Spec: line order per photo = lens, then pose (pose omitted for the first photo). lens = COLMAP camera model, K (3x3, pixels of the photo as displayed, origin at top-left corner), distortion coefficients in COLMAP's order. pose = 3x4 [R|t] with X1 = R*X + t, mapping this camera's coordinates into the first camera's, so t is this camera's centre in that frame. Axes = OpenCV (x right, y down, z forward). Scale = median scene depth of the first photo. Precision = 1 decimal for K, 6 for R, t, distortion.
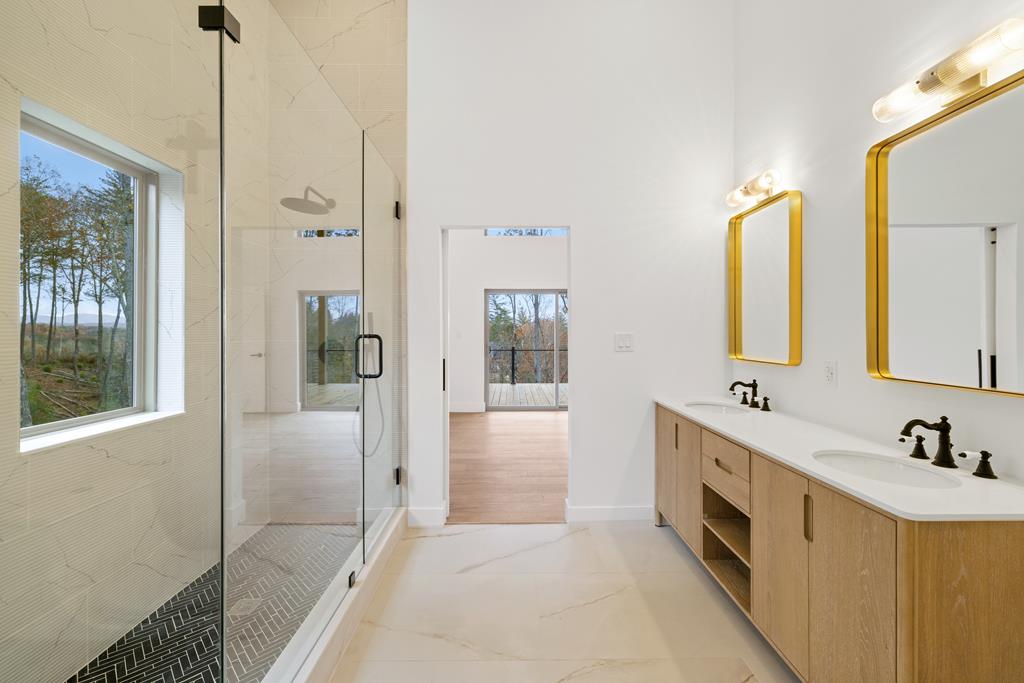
lens RADIAL K [[428.1, 0, 512.0], [0, 428.1, 336.5], [0, 0, 1]] dist [0.001235, 0.000077]
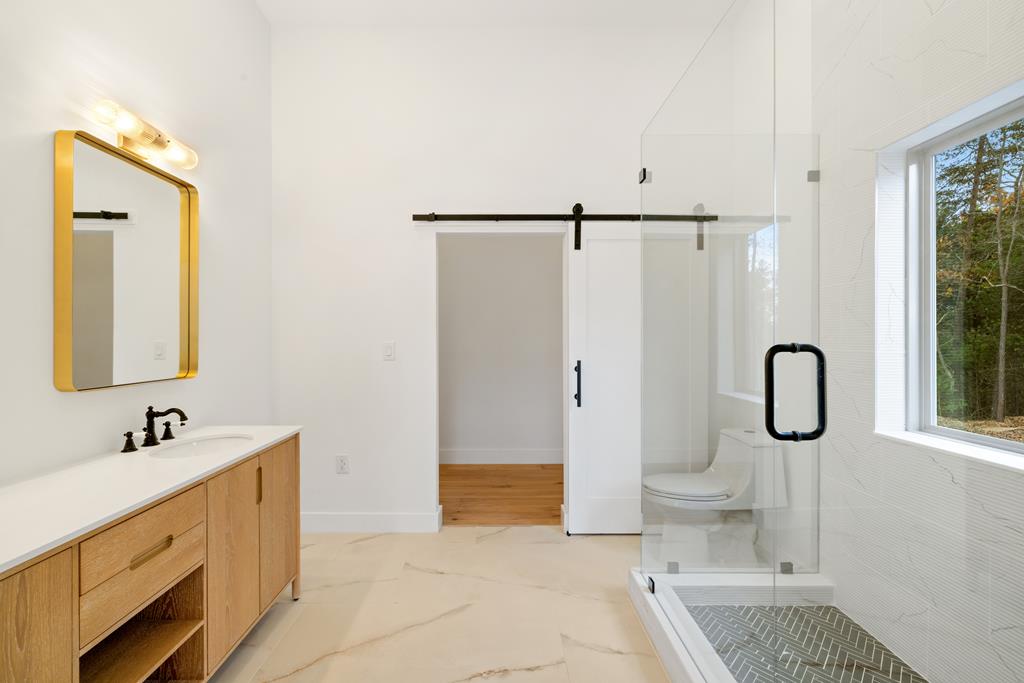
lens RADIAL K [[428.1, 0, 510.6], [0, 428.1, 340.7], [0, 0, 1]] dist [0.001235, 0.000077]
pose [[-0.999998, 0.001124, -0.001779, -0.043847], [0.001118, 0.999995, 0.003096, -0.010100], [0.001782, 0.003094, -0.999994, 1.952368]]
